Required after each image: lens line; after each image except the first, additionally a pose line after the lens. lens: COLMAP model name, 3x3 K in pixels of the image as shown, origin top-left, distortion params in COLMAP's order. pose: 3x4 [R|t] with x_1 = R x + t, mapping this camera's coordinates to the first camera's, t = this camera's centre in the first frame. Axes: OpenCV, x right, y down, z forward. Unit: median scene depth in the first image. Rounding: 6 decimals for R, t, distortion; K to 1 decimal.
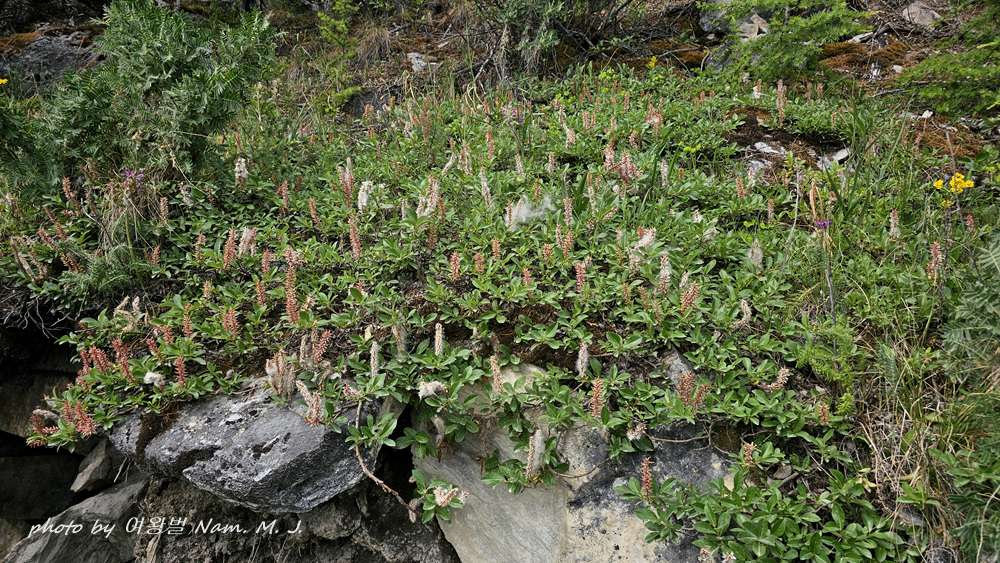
lens RADIAL K [[706.3, 0, 493.4], [0, 706.3, 284.7], [0, 0, 1]] dist [0.074717, -0.113925]
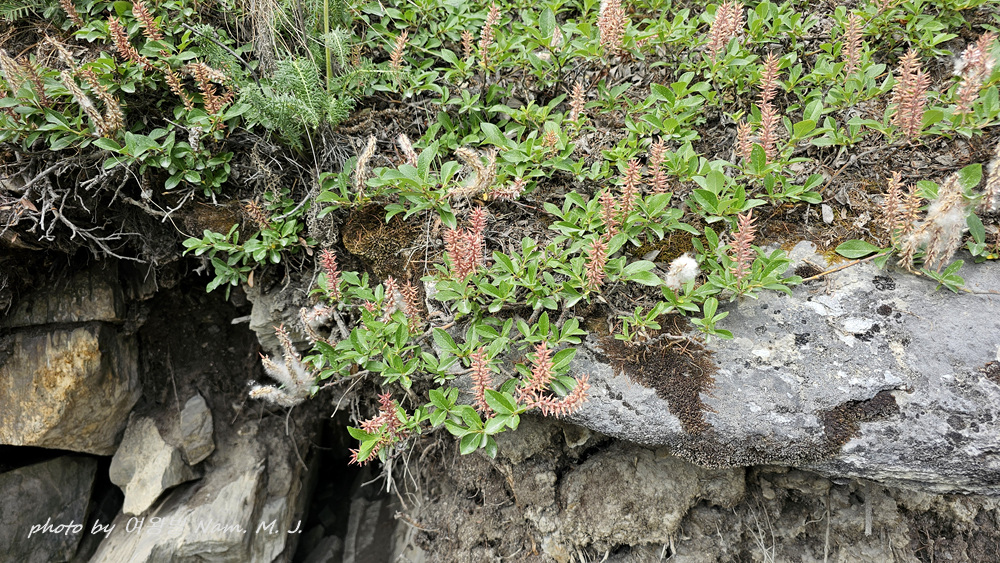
lens RADIAL K [[706.3, 0, 493.4], [0, 706.3, 284.7], [0, 0, 1]] dist [0.074717, -0.113925]
pose [[0.947444, -0.142828, 0.286269, -0.742538], [0.097288, 0.981061, 0.167494, 0.052195], [-0.304770, -0.130841, 0.943396, 0.619062]]
